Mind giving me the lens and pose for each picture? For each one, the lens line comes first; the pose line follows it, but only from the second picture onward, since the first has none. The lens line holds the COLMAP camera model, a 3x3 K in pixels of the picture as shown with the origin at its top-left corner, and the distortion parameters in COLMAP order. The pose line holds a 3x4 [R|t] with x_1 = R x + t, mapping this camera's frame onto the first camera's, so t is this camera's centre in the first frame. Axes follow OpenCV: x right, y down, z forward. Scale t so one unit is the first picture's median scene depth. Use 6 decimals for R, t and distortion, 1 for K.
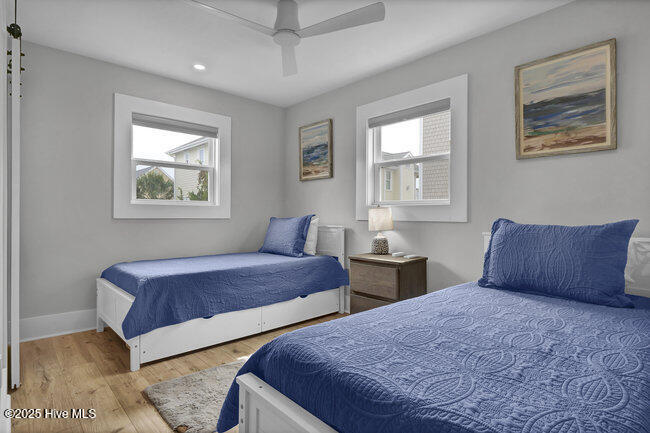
lens RADIAL K [[347.5, 0, 325.0], [0, 347.5, 216.5], [0, 0, 1]] dist [0.042774, -0.000687]
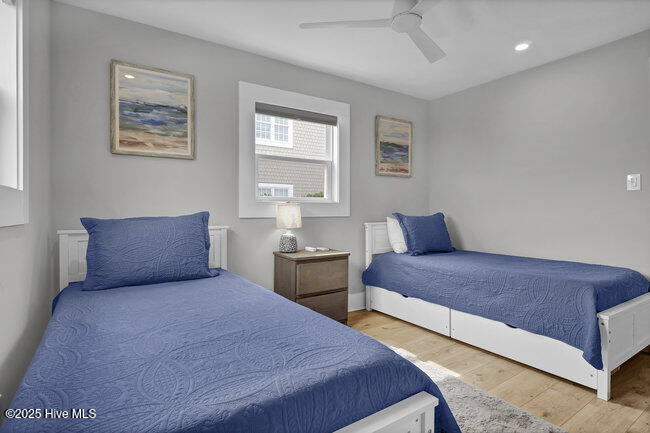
lens RADIAL K [[347.5, 0, 325.0], [0, 347.5, 216.5], [0, 0, 1]] dist [0.042774, -0.000687]
pose [[0.173470, -0.012238, 0.984763, -0.864737], [0.015007, 0.999840, 0.009782, 0.001054], [-0.984725, 0.013082, 0.173626, 0.833110]]
